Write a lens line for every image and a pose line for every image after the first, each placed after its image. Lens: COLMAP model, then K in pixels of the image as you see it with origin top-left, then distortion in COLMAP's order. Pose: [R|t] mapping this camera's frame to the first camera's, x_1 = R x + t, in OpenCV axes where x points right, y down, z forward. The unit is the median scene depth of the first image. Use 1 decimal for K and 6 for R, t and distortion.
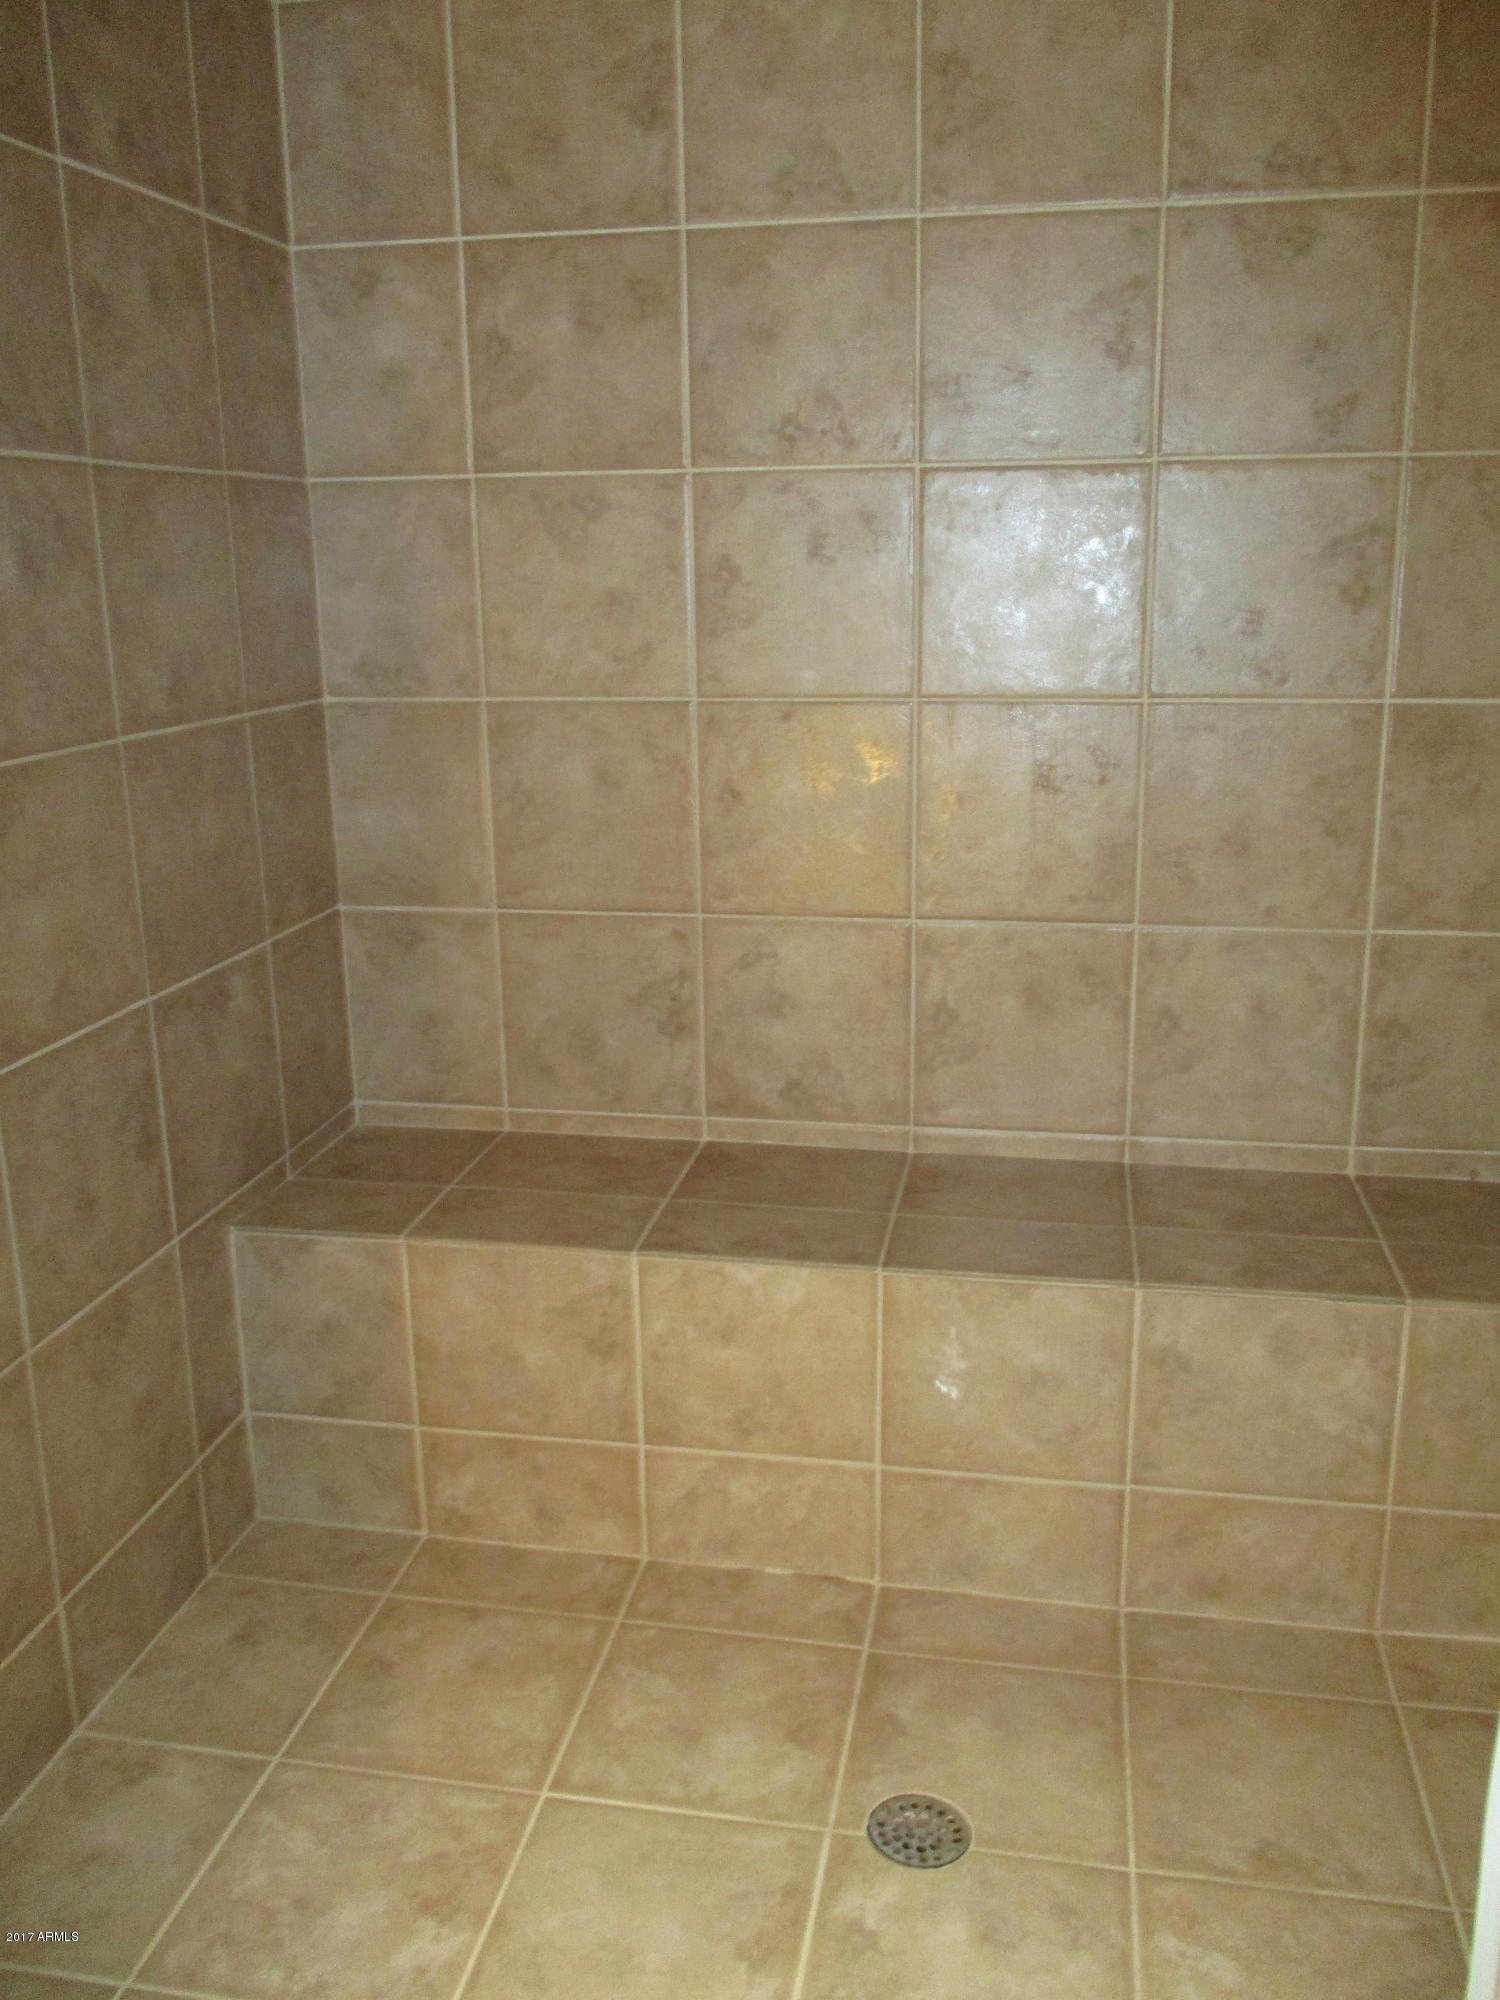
lens RADIAL K [[1673.9, 0, 748.9], [0, 1673.9, 995.8], [0, 0, 1]] dist [-0.013990, -0.002850]
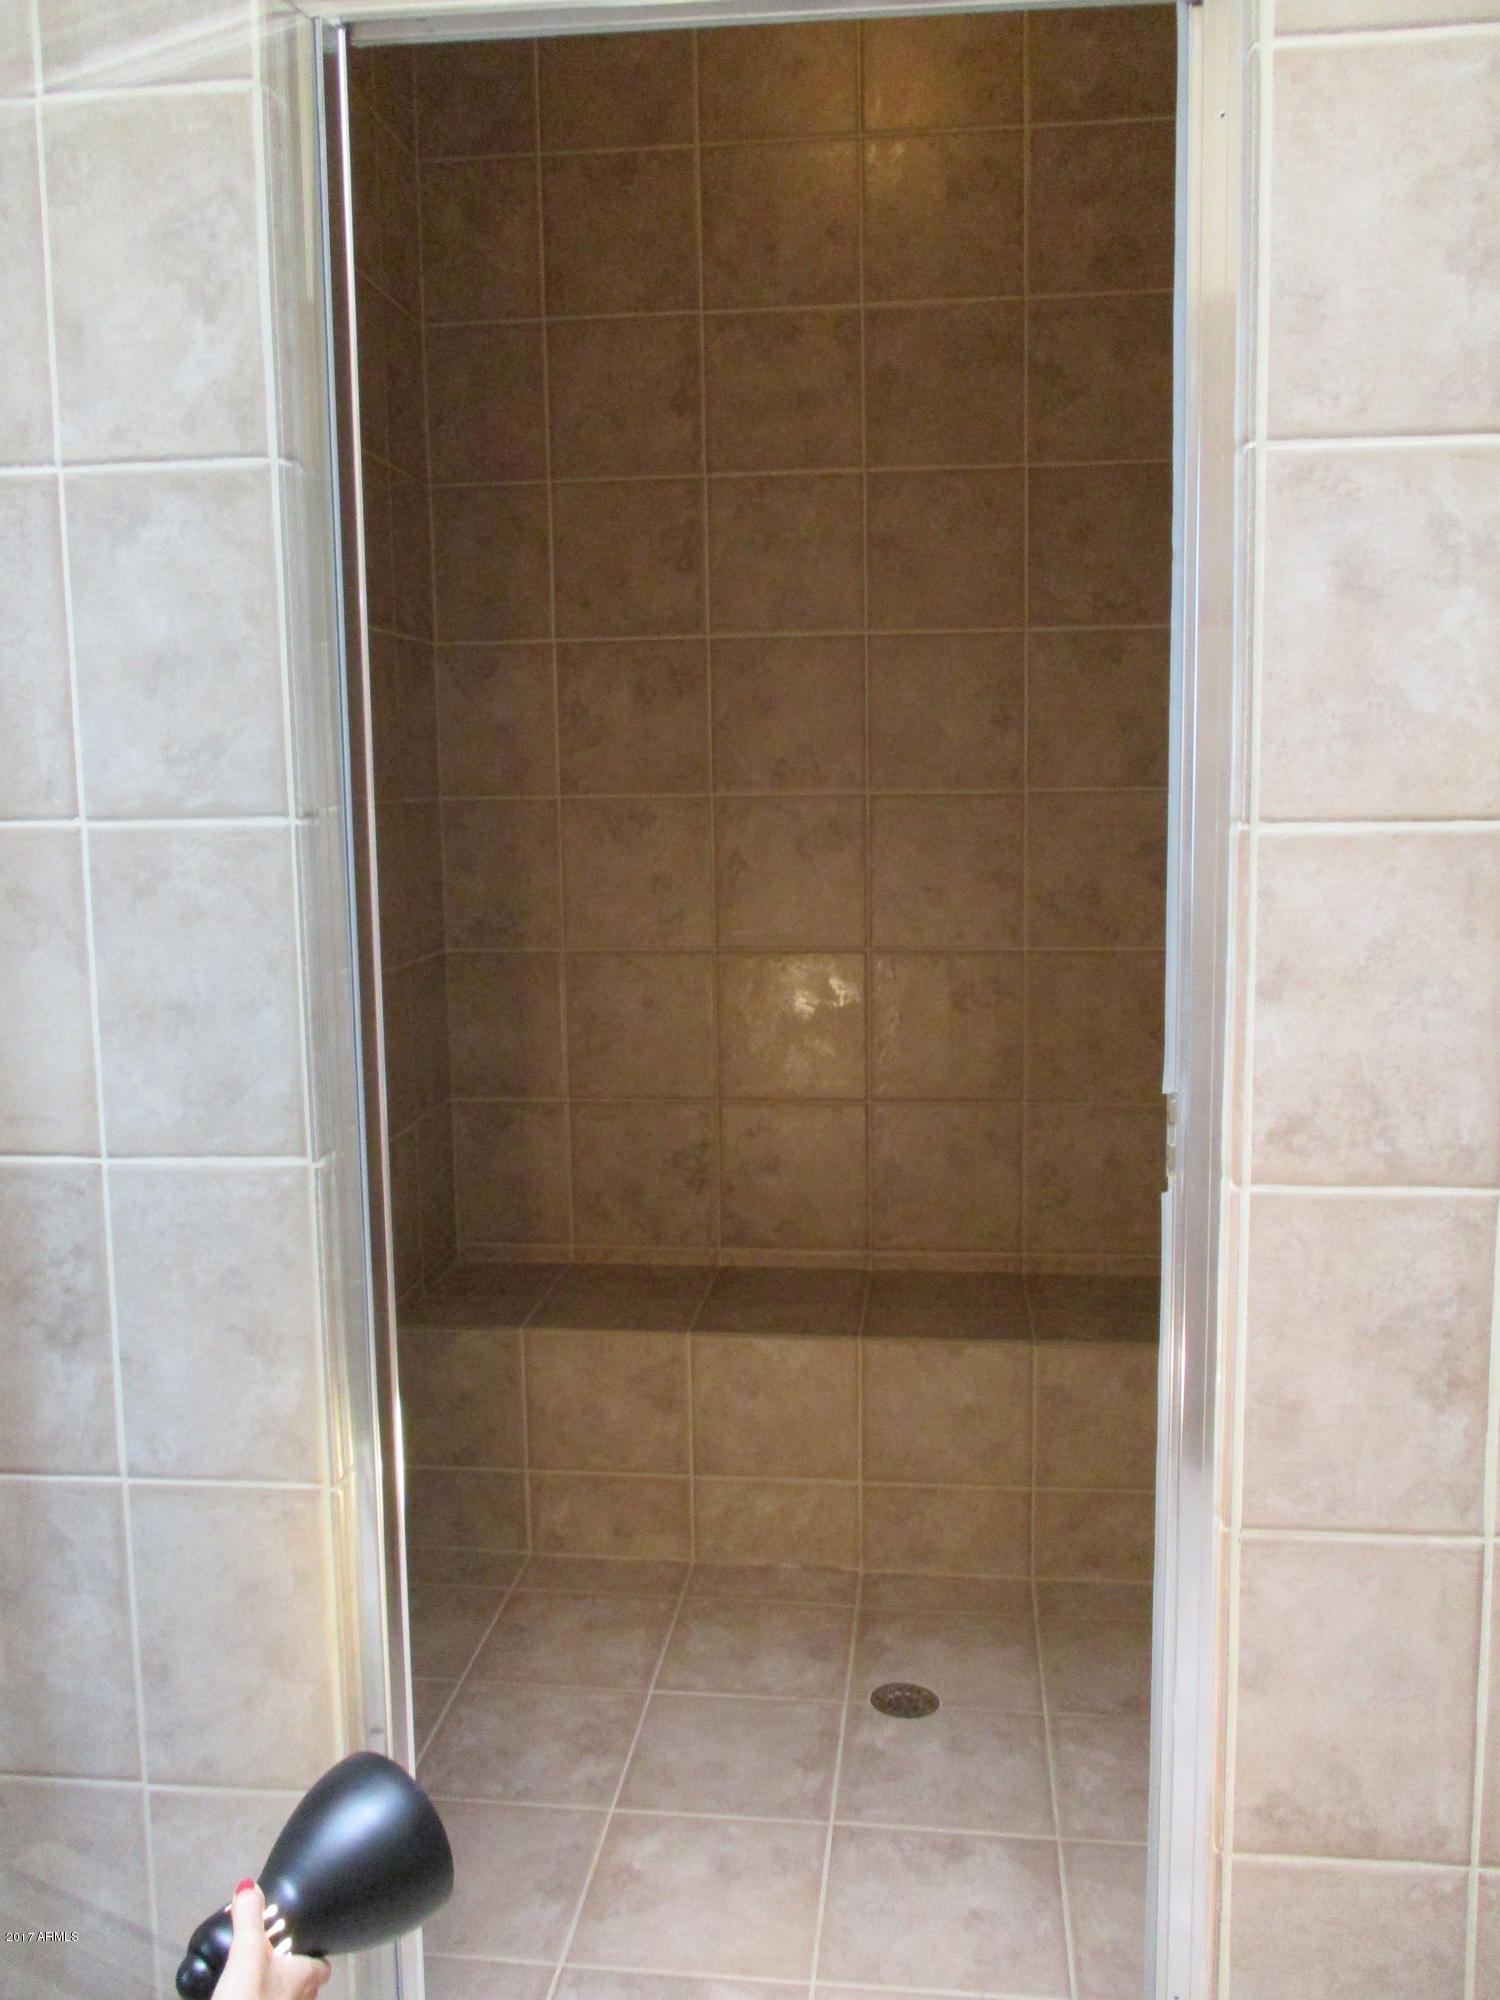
lens RADIAL K [[1673.9, 0, 753.8], [0, 1673.9, 999.8], [0, 0, 1]] dist [-0.013990, -0.002850]
pose [[0.997596, -0.008270, 0.068806, -0.105842], [0.016623, 0.992423, -0.121735, 0.043668], [-0.067278, 0.122586, 0.990175, -0.446896]]
